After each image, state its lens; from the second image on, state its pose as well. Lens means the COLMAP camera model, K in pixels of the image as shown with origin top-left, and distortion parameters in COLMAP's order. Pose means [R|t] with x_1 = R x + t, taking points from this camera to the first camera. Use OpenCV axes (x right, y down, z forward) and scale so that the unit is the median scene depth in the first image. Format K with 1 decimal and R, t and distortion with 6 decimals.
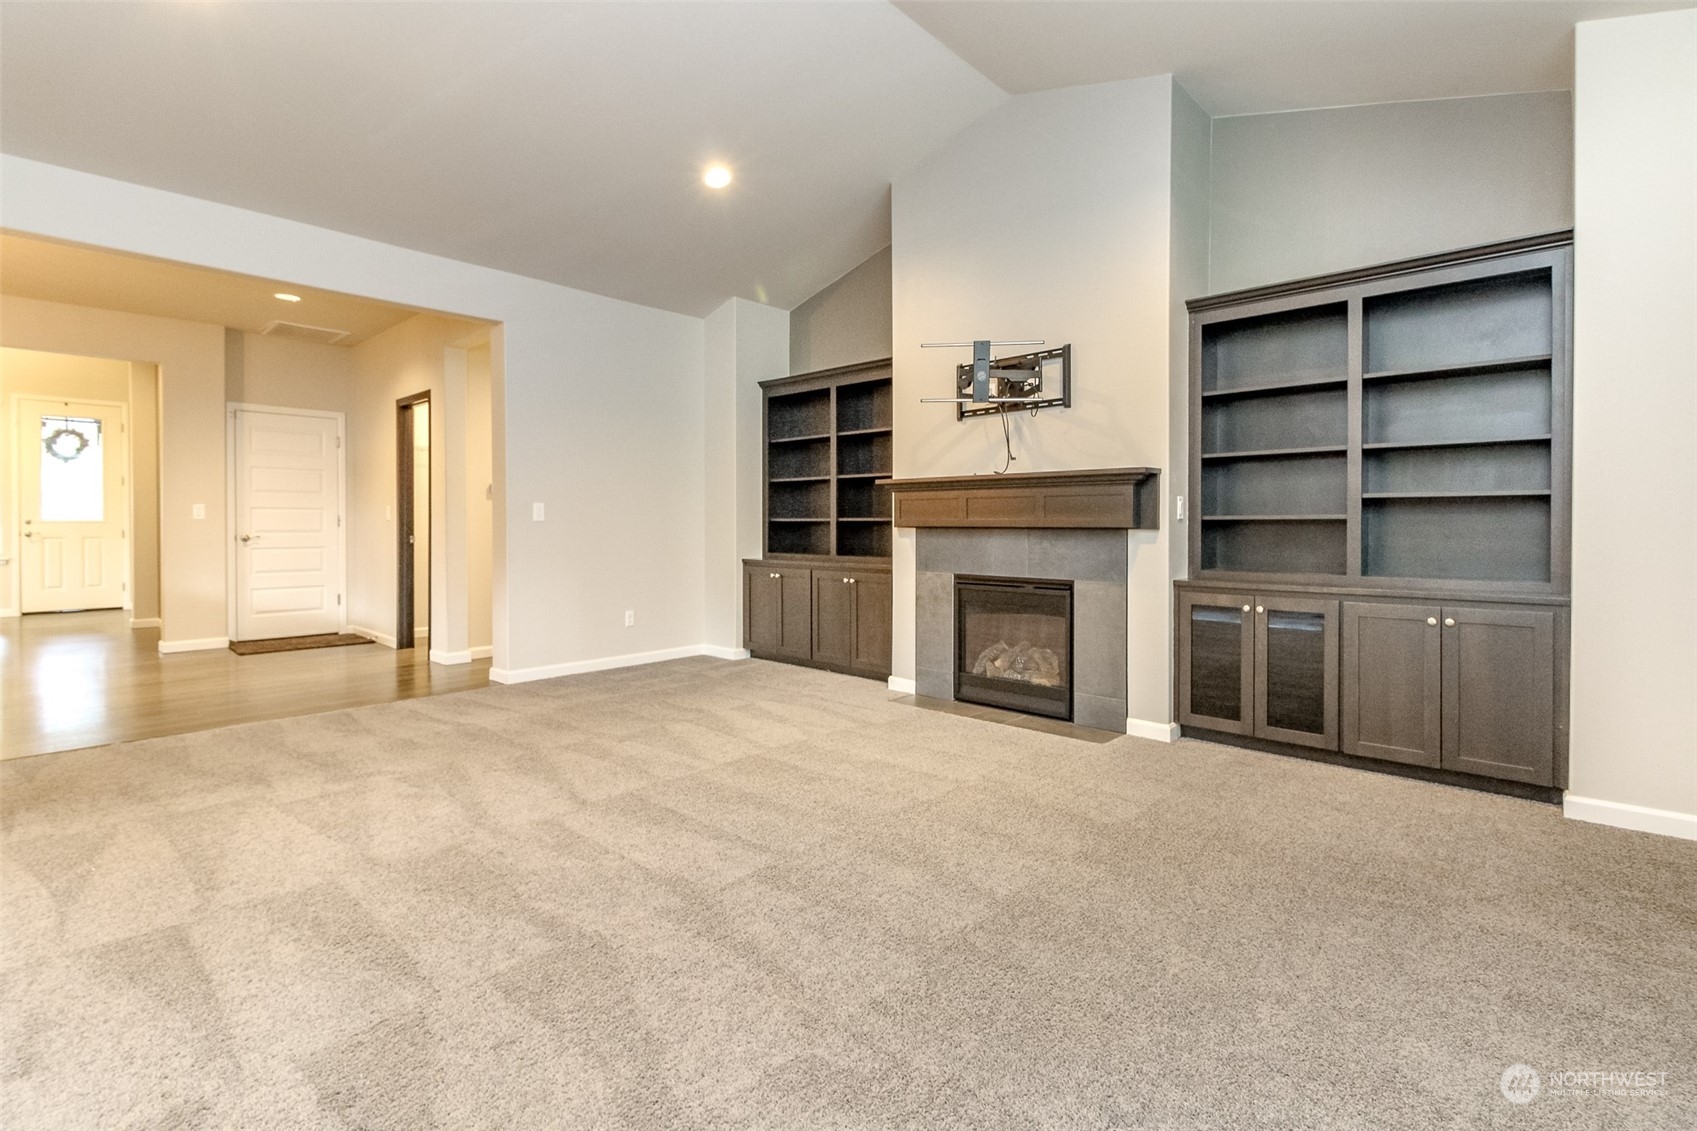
lens RADIAL K [[778.4, 0, 803.6], [0, 778.4, 529.2], [0, 0, 1]] dist [-0.001183, -0.003069]
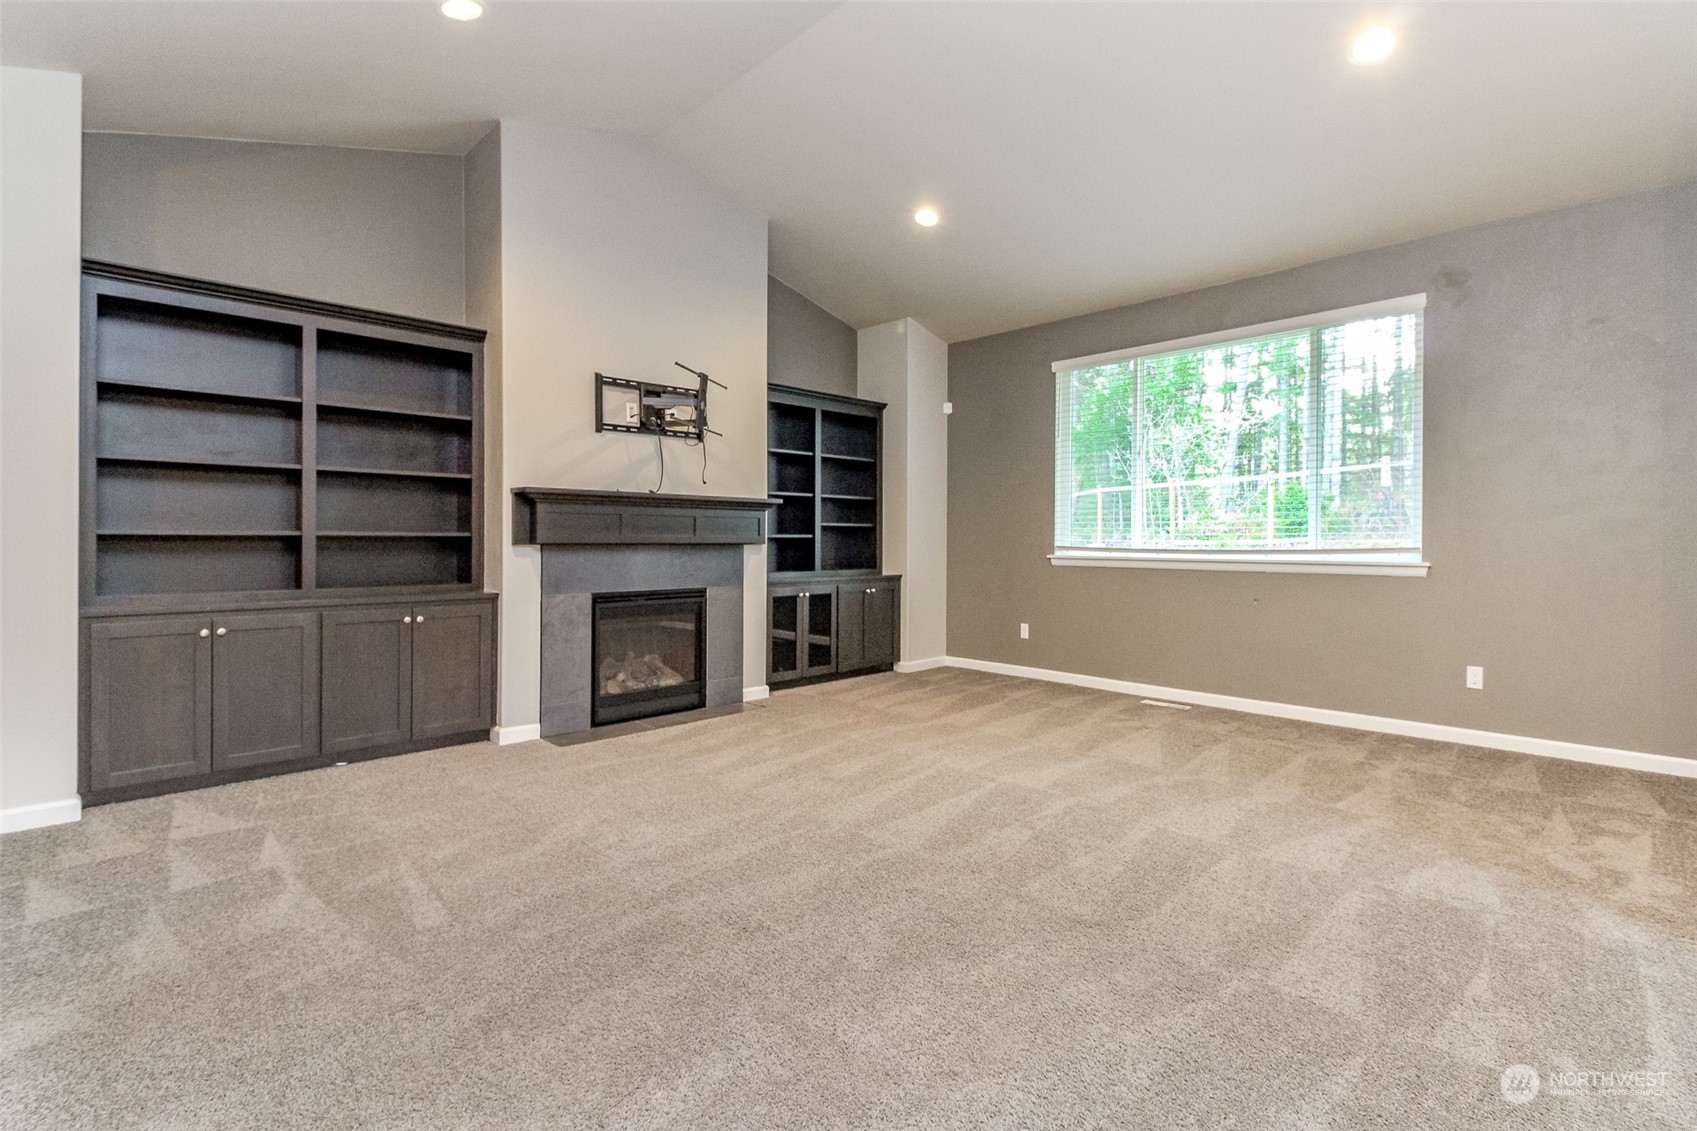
lens RADIAL K [[720.4, 0, 841.0], [0, 720.4, 542.6], [0, 0, 1]] dist [-0.014919, 0.000186]
pose [[0.040525, -0.001601, 0.999177, -0.668163], [0.003565, 0.999993, 0.001457, -0.004131], [-0.999172, 0.003503, 0.040530, 0.669312]]
